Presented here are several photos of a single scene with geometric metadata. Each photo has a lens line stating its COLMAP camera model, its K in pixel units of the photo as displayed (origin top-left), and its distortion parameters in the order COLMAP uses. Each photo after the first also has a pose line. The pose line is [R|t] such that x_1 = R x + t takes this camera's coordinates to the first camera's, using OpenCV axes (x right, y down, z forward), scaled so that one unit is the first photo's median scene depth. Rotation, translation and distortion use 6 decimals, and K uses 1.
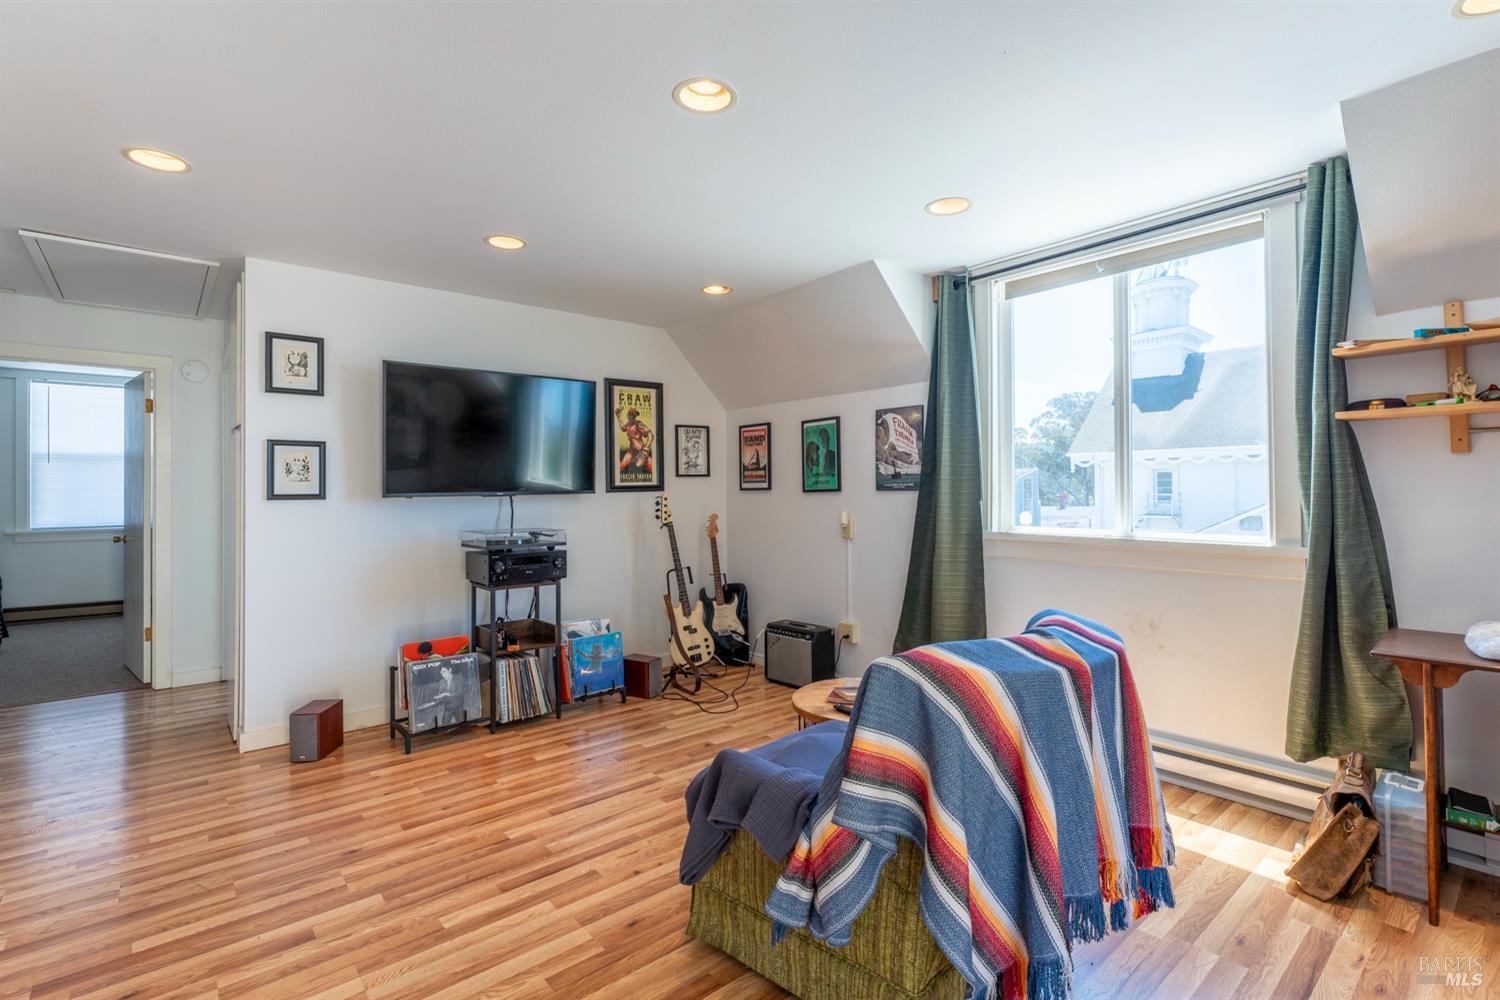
lens RADIAL K [[689.0, 0, 698.0], [0, 689.0, 485.4], [0, 0, 1]] dist [-0.001205, -0.000206]
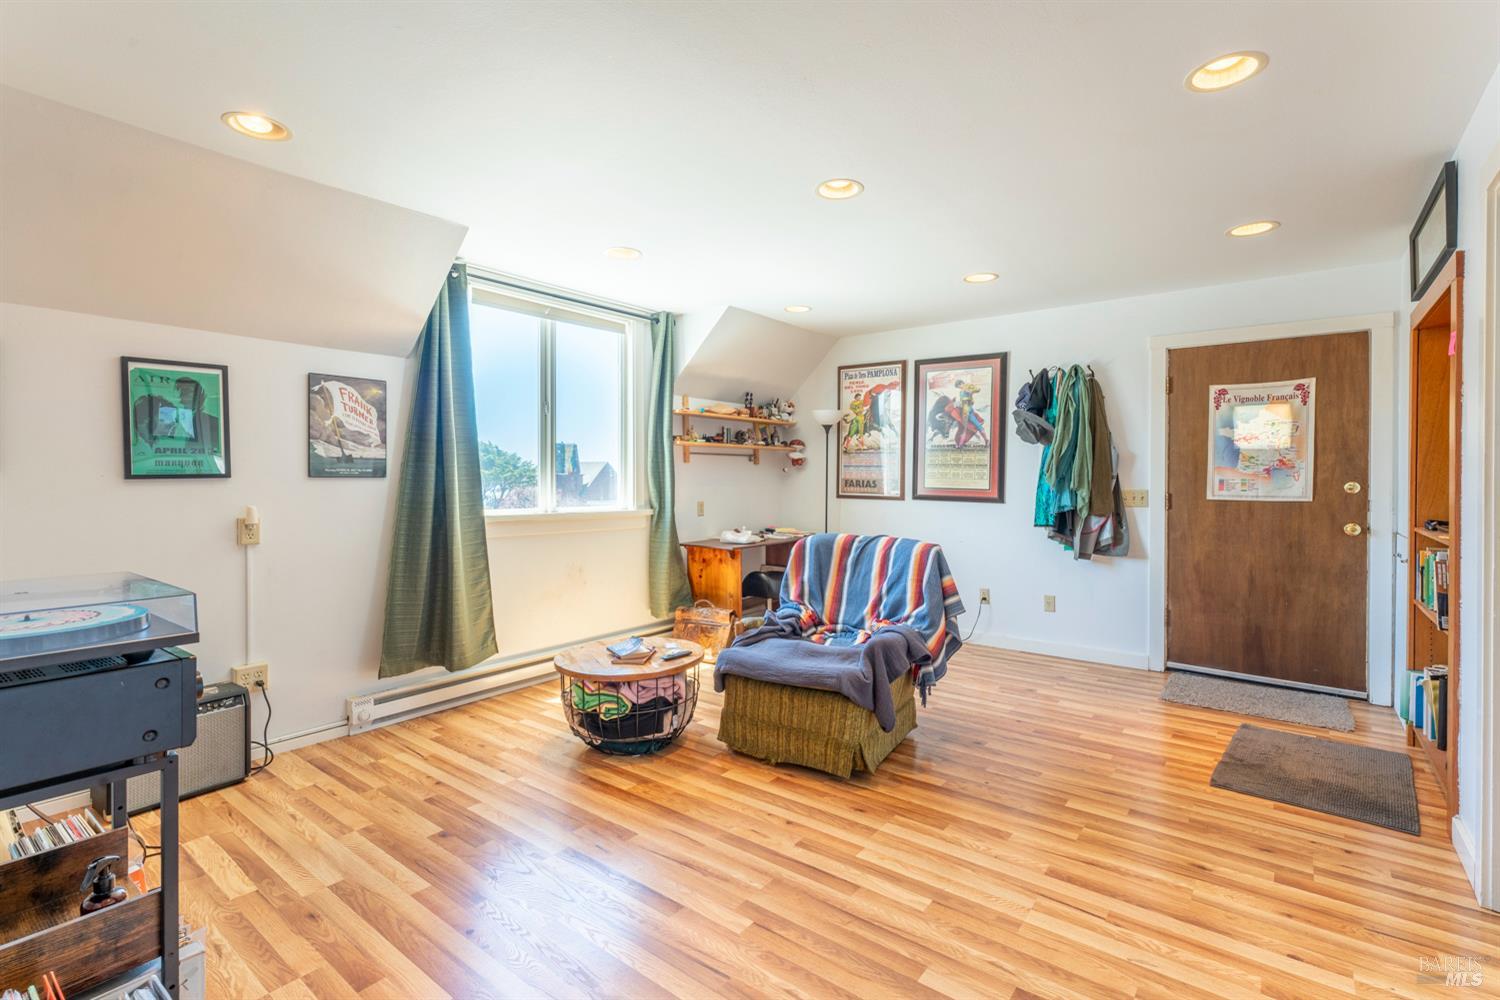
lens RADIAL K [[689.3, 0, 743.4], [0, 689.3, 484.2], [0, 0, 1]] dist [0.000957, 0.000323]
pose [[-0.236042, -0.000165, 0.971743, -0.639808], [-0.006746, 0.999976, -0.001469, 0.014218], [-0.971720, -0.006903, -0.236037, 0.749792]]
